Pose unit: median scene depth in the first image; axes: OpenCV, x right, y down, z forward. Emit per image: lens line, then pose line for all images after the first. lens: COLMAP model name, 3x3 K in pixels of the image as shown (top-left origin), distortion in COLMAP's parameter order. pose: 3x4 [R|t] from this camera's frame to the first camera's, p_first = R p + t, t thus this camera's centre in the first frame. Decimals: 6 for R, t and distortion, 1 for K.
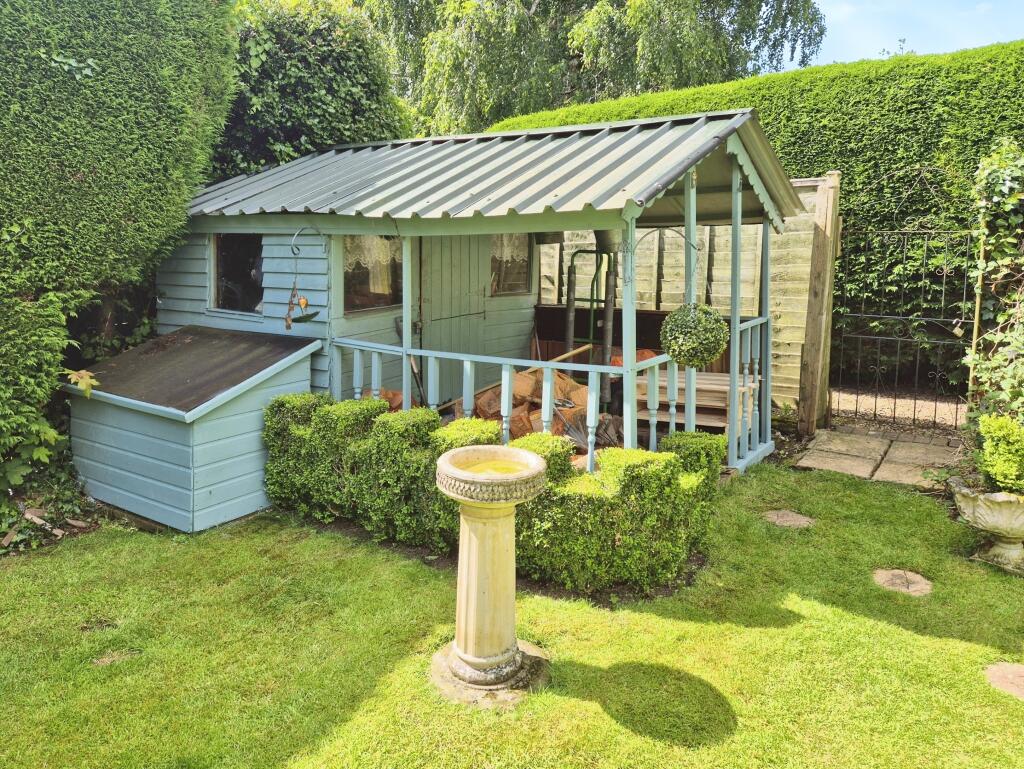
lens RADIAL K [[685.0, 0, 511.2], [0, 685.0, 323.3], [0, 0, 1]] dist [0.056831, -0.000499]
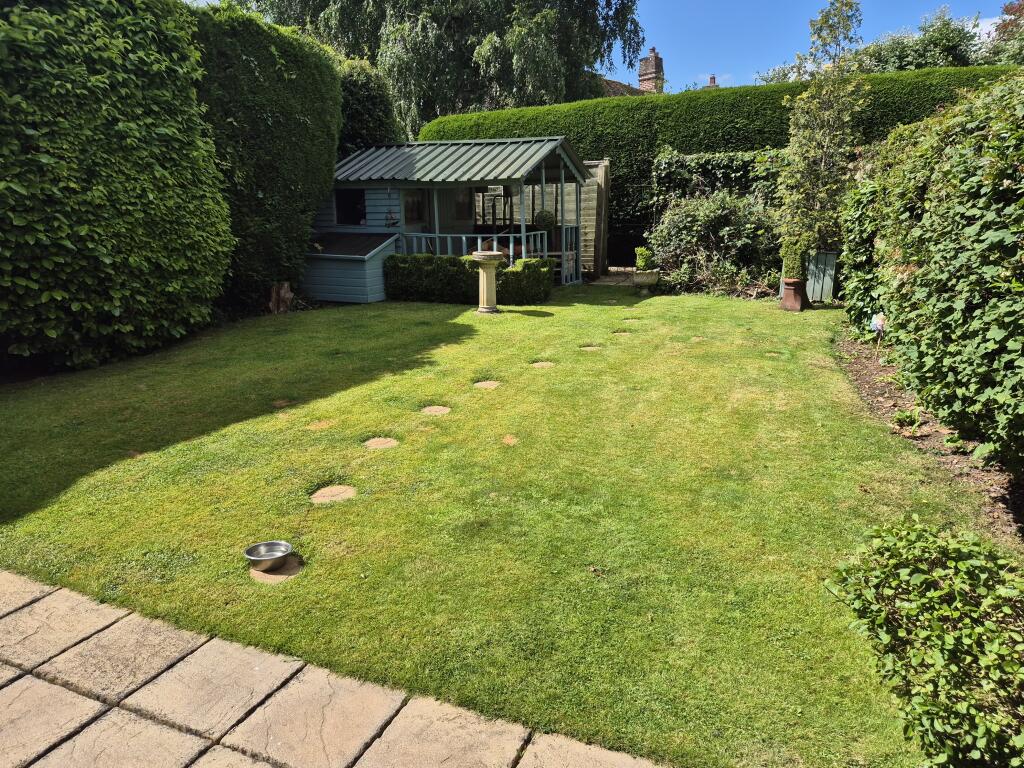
lens RADIAL K [[684.7, 0, 512.7], [0, 684.7, 406.0], [0, 0, 1]] dist [0.053895, -0.000129]
pose [[0.983464, -0.064717, 0.169147, -0.308821], [0.035925, 0.985126, 0.168039, 0.217123], [-0.177506, -0.159183, 0.971160, -1.452307]]
